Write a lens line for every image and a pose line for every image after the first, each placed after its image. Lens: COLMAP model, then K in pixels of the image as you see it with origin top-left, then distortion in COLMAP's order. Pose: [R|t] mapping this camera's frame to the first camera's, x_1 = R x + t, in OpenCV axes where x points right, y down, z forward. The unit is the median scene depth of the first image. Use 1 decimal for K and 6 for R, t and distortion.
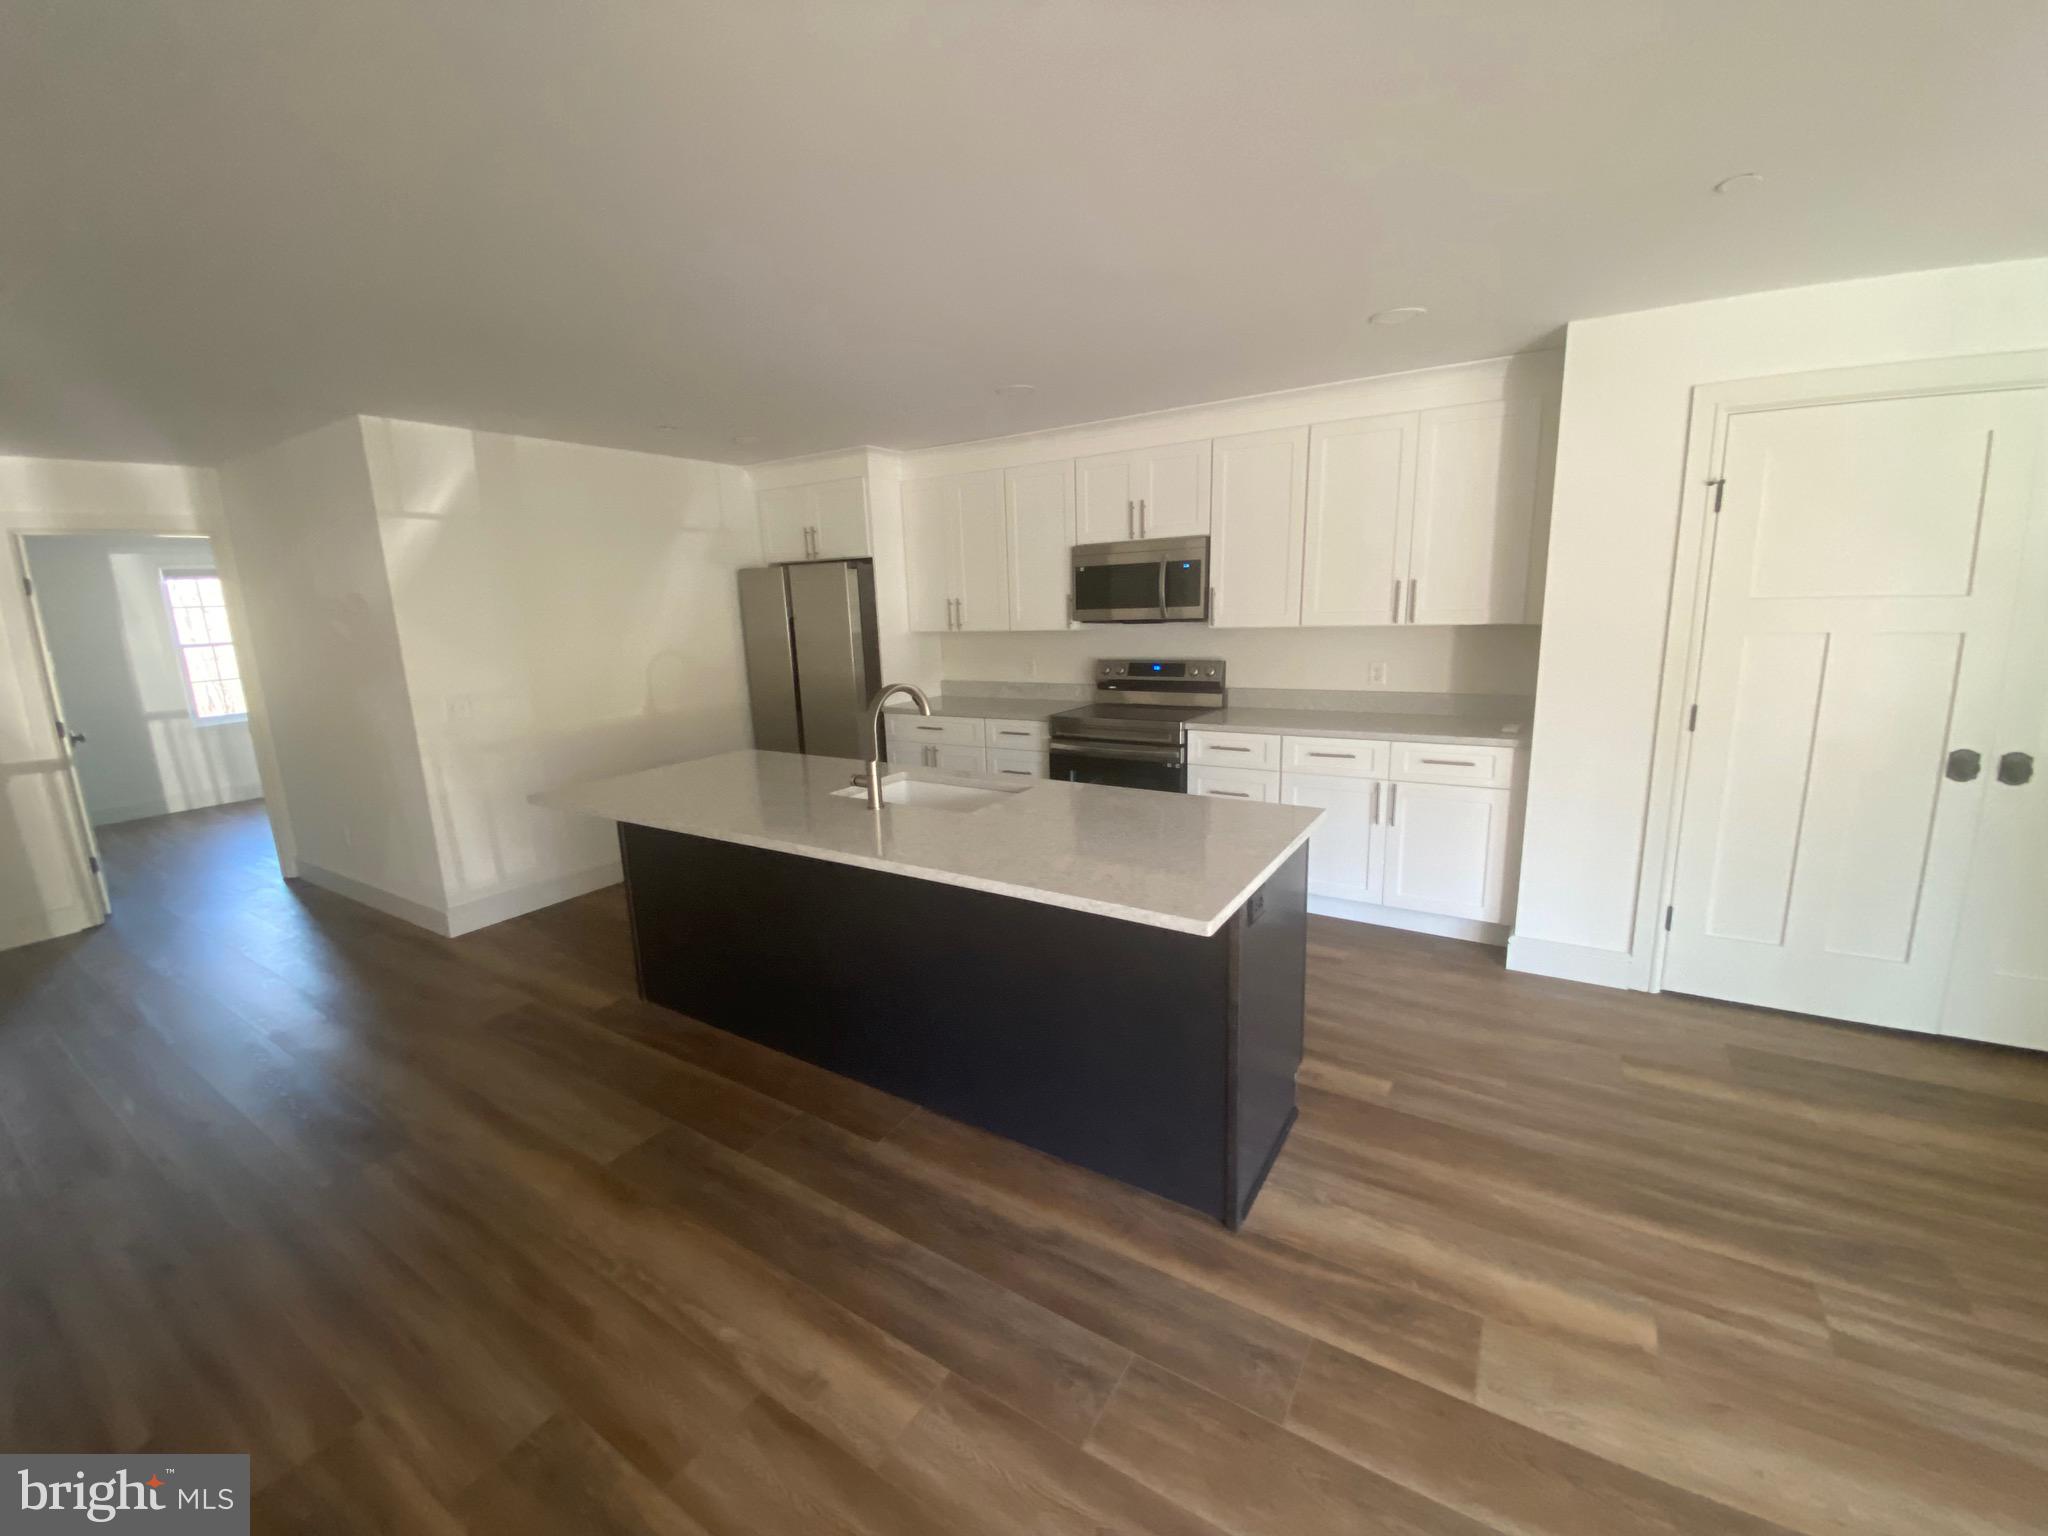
lens RADIAL K [[820.1, 0, 1024.0], [0, 820.1, 768.0], [0, 0, 1]] dist [0.008867, -0.014315]
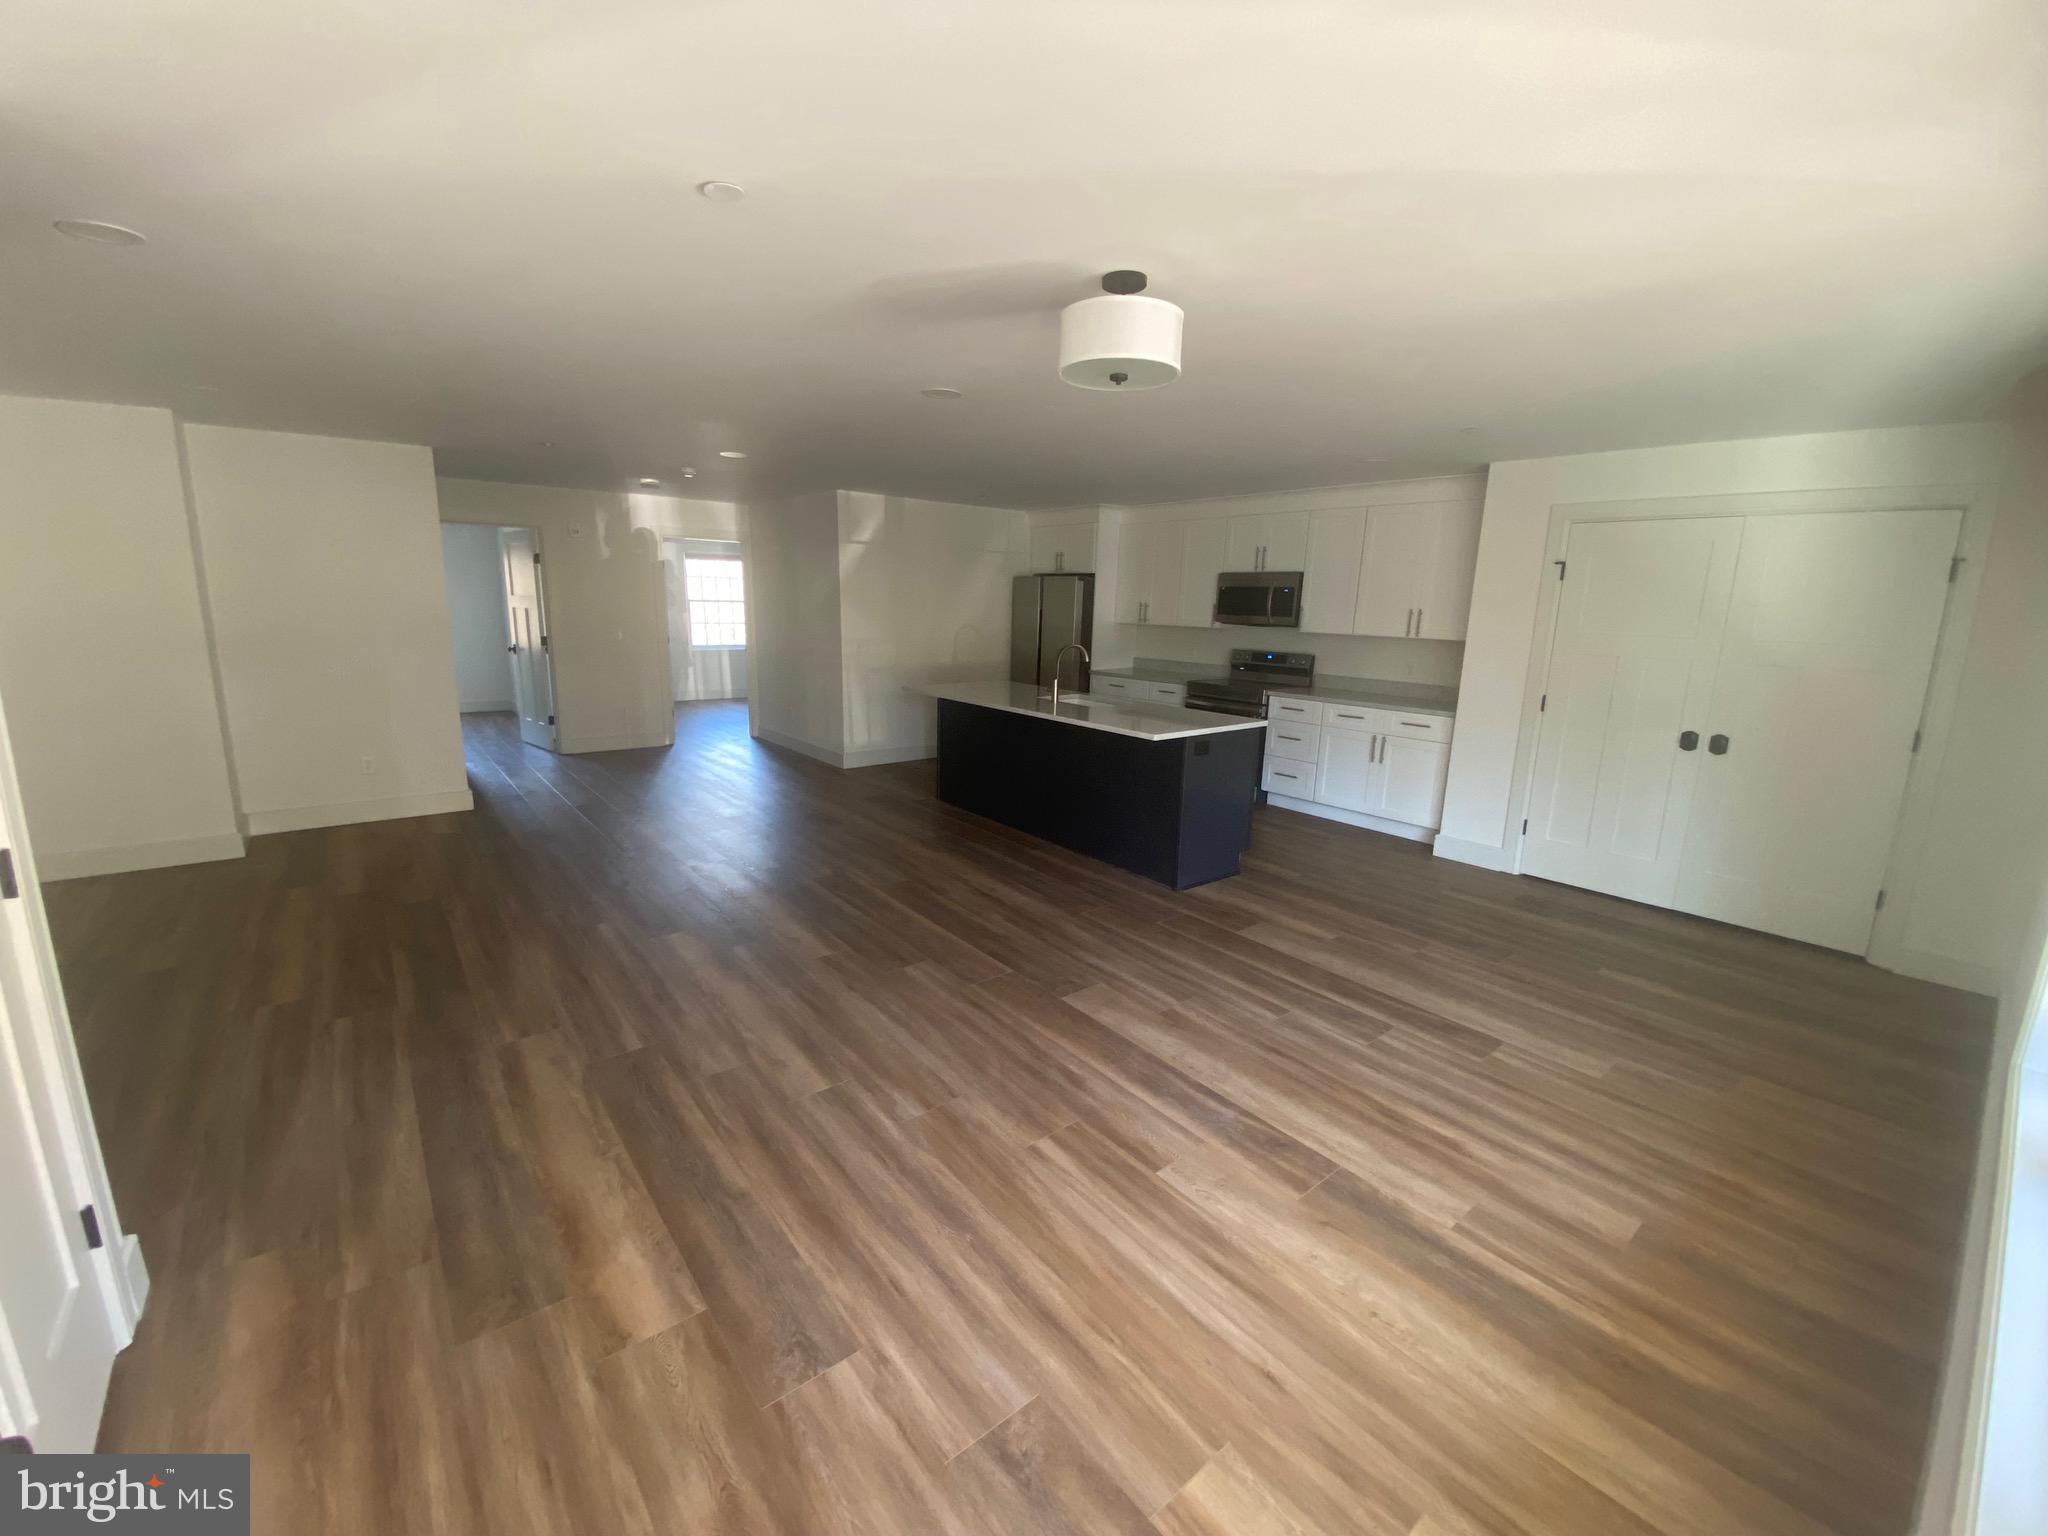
lens RADIAL K [[820.1, 0, 1024.0], [0, 820.1, 768.0], [0, 0, 1]] dist [0.008867, -0.014315]
pose [[0.945438, 0.121821, -0.302169, 0.249414], [-0.120502, 0.992445, 0.023080, 0.113438], [0.302698, 0.014592, 0.952975, -0.644887]]
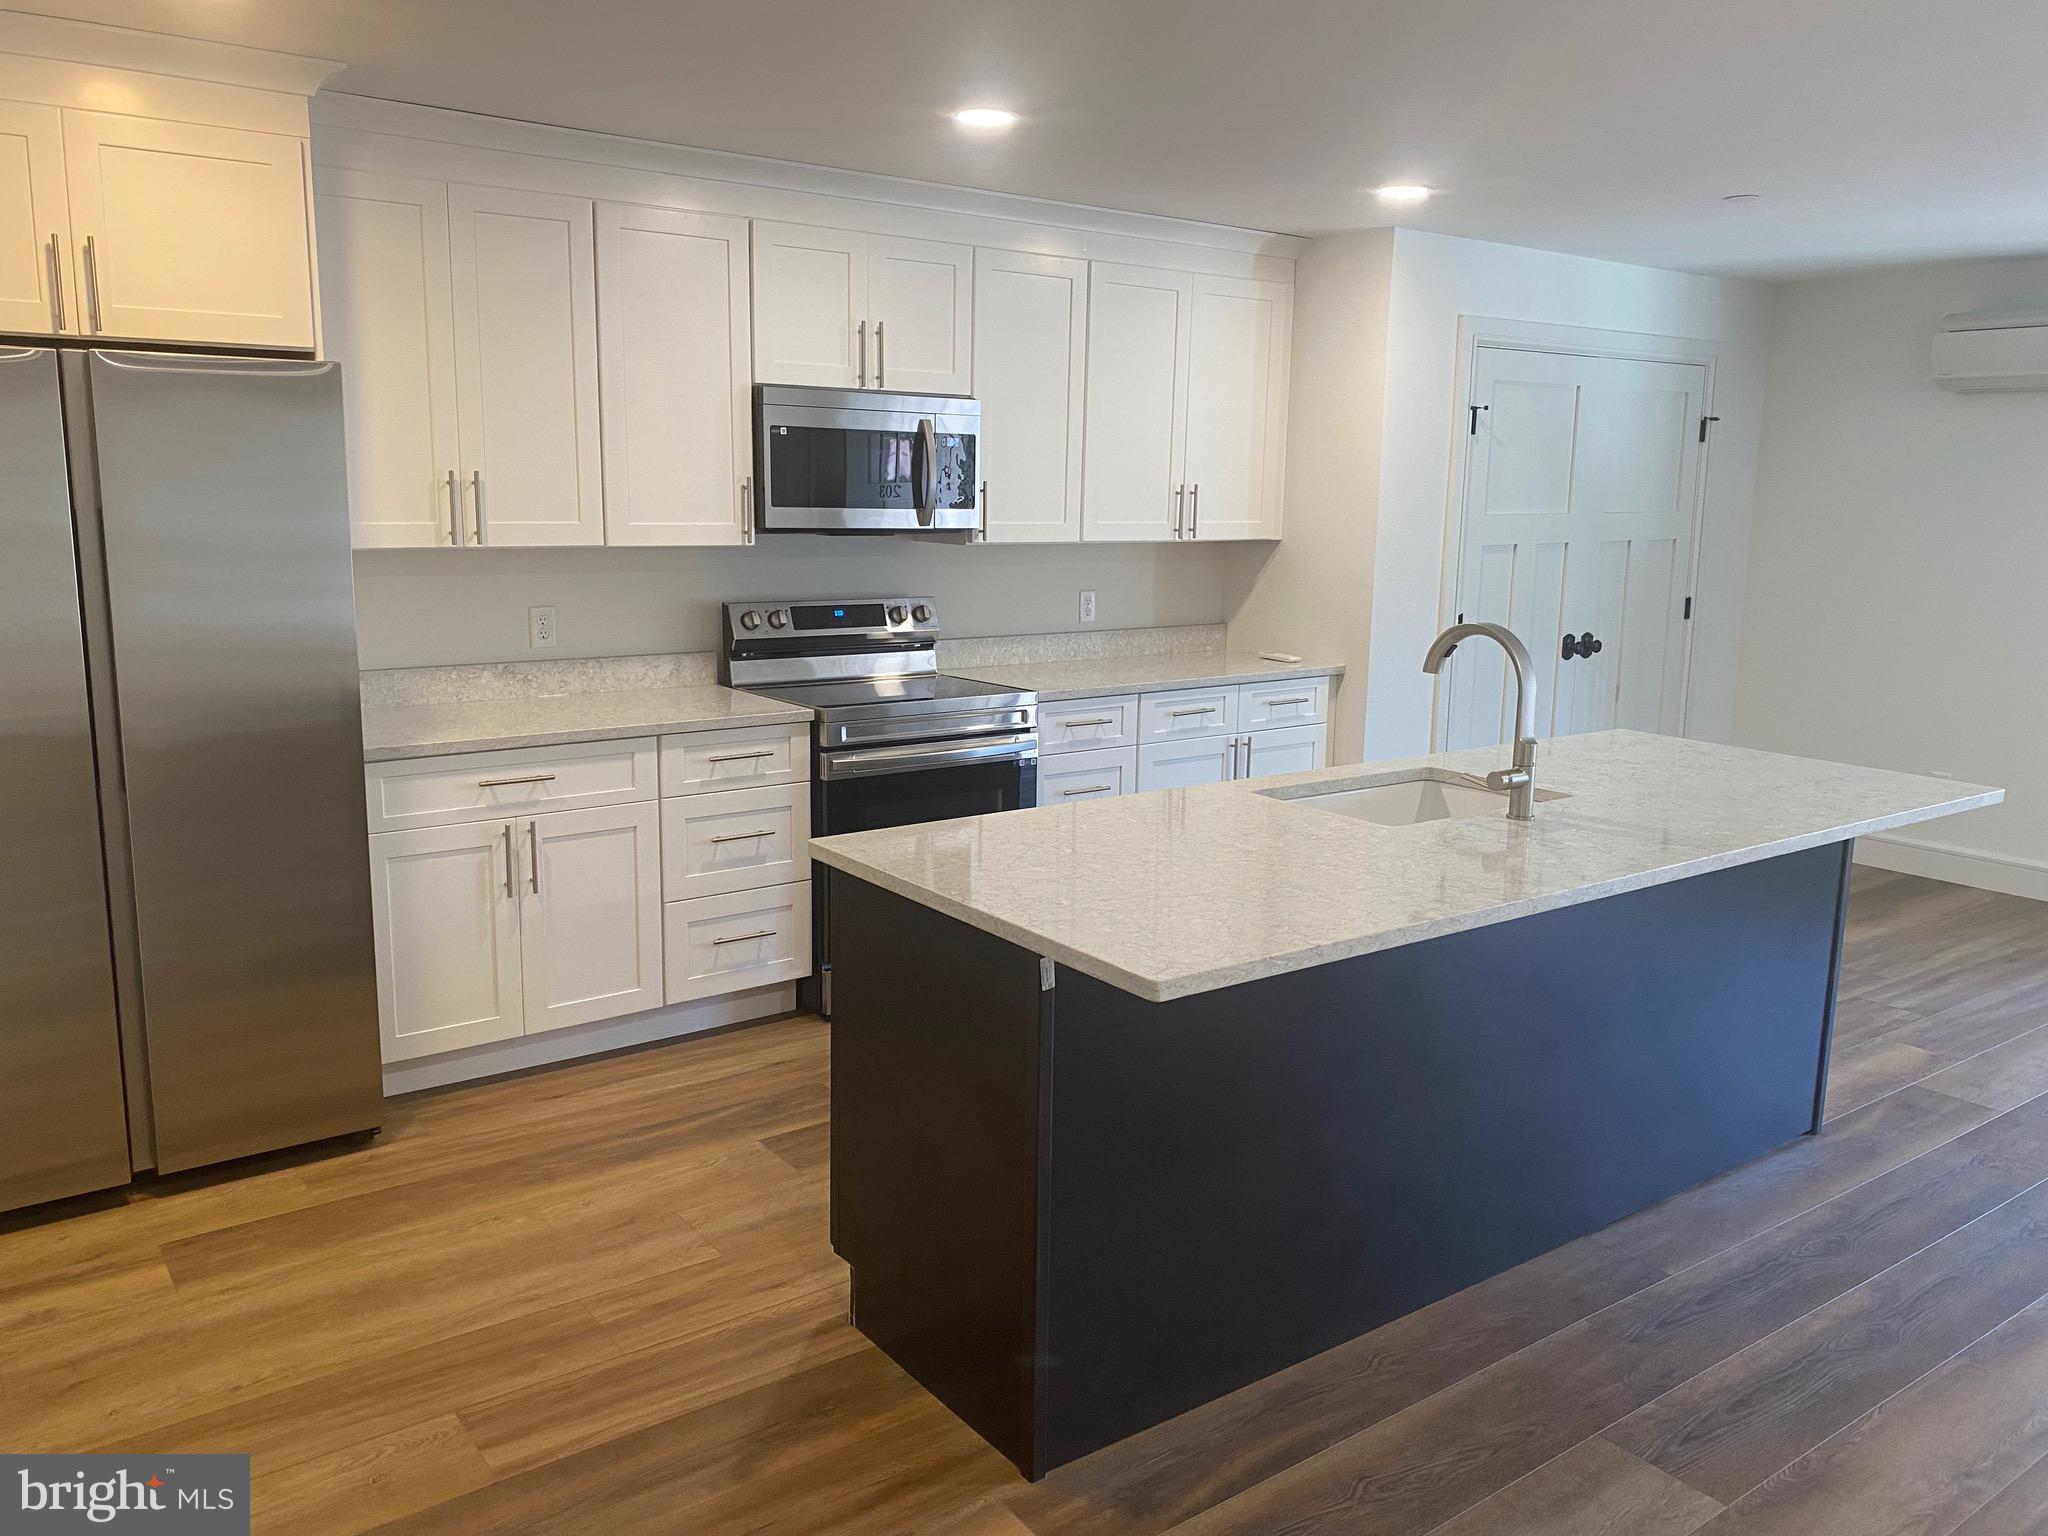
lens RADIAL K [[1550.4, 0, 1024.0], [0, 1550.4, 768.0], [0, 0, 1]] dist [-0.004084, -0.005856]
pose [[0.369922, -0.128479, 0.920136, -0.897175], [0.165748, 0.983630, 0.070710, -0.083377], [-0.914158, 0.126354, 0.385161, 0.558334]]
